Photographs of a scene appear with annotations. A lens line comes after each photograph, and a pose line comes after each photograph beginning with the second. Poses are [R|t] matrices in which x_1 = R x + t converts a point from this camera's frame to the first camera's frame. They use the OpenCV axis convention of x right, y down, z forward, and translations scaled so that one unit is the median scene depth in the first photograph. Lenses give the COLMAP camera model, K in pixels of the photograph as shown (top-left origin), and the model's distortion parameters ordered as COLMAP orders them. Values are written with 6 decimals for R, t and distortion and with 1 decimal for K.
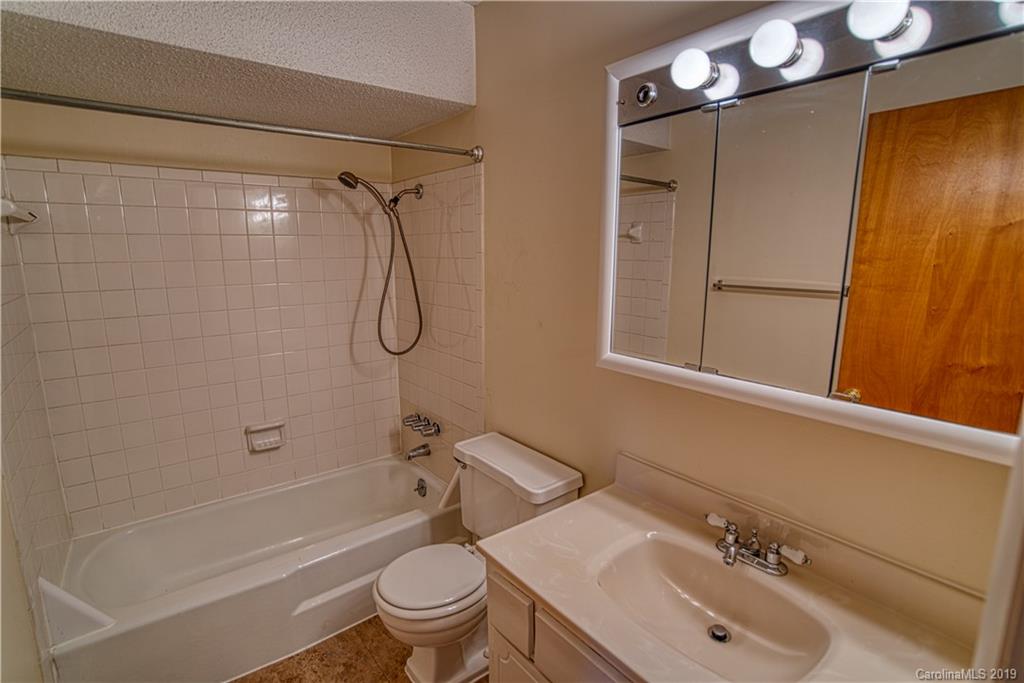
lens RADIAL K [[495.3, 0, 513.6], [0, 495.3, 343.8], [0, 0, 1]] dist [-0.058745, 0.025016]
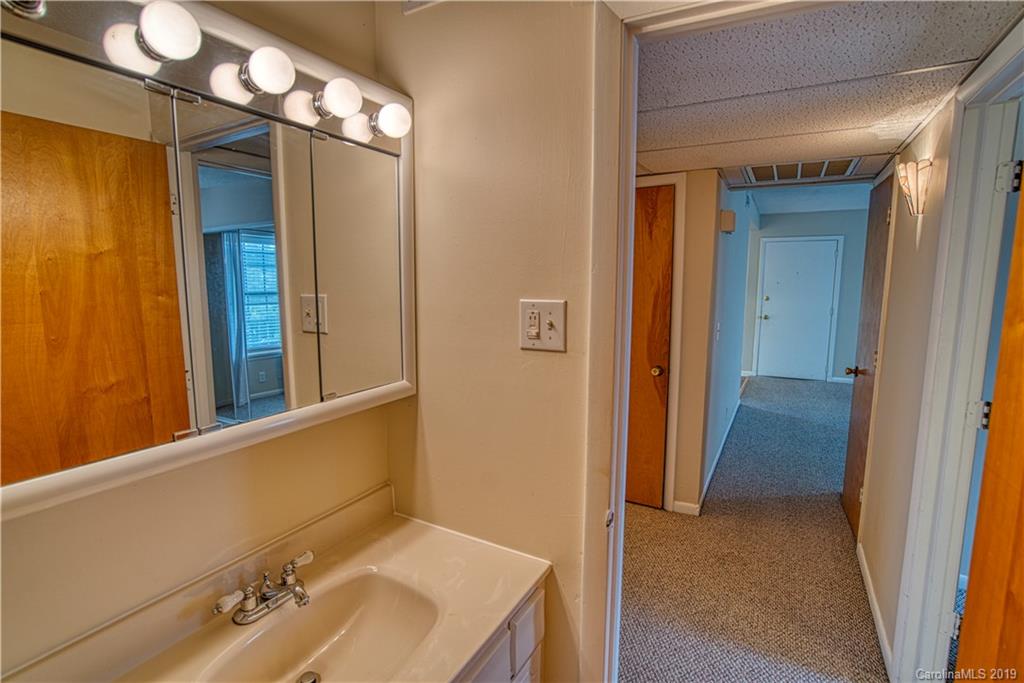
lens RADIAL K [[495.3, 0, 513.6], [0, 495.3, 343.8], [0, 0, 1]] dist [-0.058745, 0.025016]
pose [[-0.385782, -0.127677, 0.913713, -0.338723], [0.168032, 0.964090, 0.205661, -0.109533], [-0.907159, 0.232874, -0.350475, 0.541973]]
